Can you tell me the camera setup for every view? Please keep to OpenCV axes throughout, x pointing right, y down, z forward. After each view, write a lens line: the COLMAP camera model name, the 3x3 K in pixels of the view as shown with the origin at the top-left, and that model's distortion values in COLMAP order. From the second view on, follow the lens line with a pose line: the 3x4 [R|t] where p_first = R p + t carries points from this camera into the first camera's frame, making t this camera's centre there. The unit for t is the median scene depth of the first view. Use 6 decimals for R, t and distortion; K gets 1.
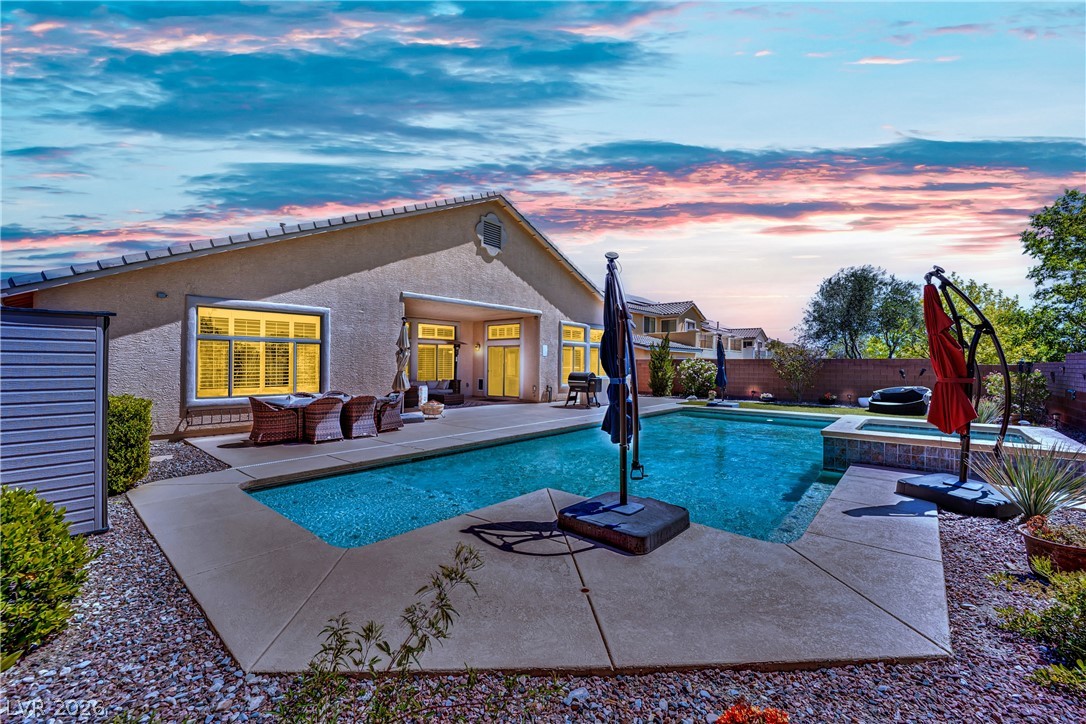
lens RADIAL K [[428.5, 0, 528.5], [0, 428.5, 358.8], [0, 0, 1]] dist [0.024010, -0.000511]
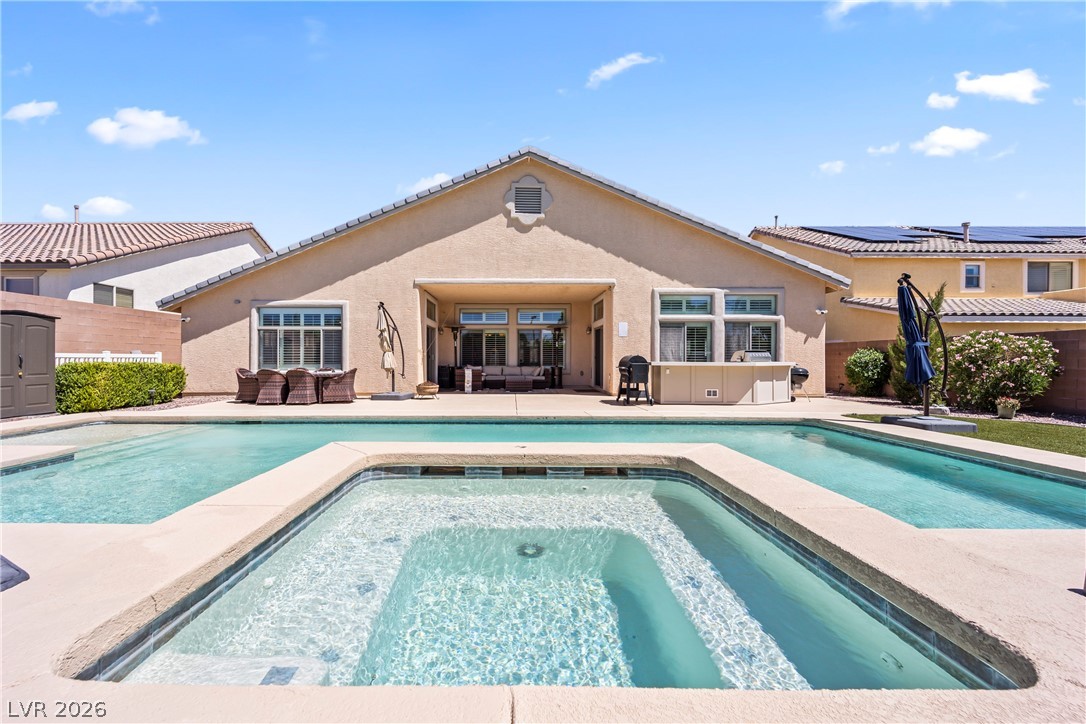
lens RADIAL K [[428.5, 0, 528.5], [0, 428.5, 358.8], [0, 0, 1]] dist [0.024010, -0.000511]
pose [[0.686712, -0.001787, -0.726927, 0.673523], [0.009105, 0.999940, 0.006143, 0.038536], [0.726872, -0.010837, 0.686687, 0.469487]]
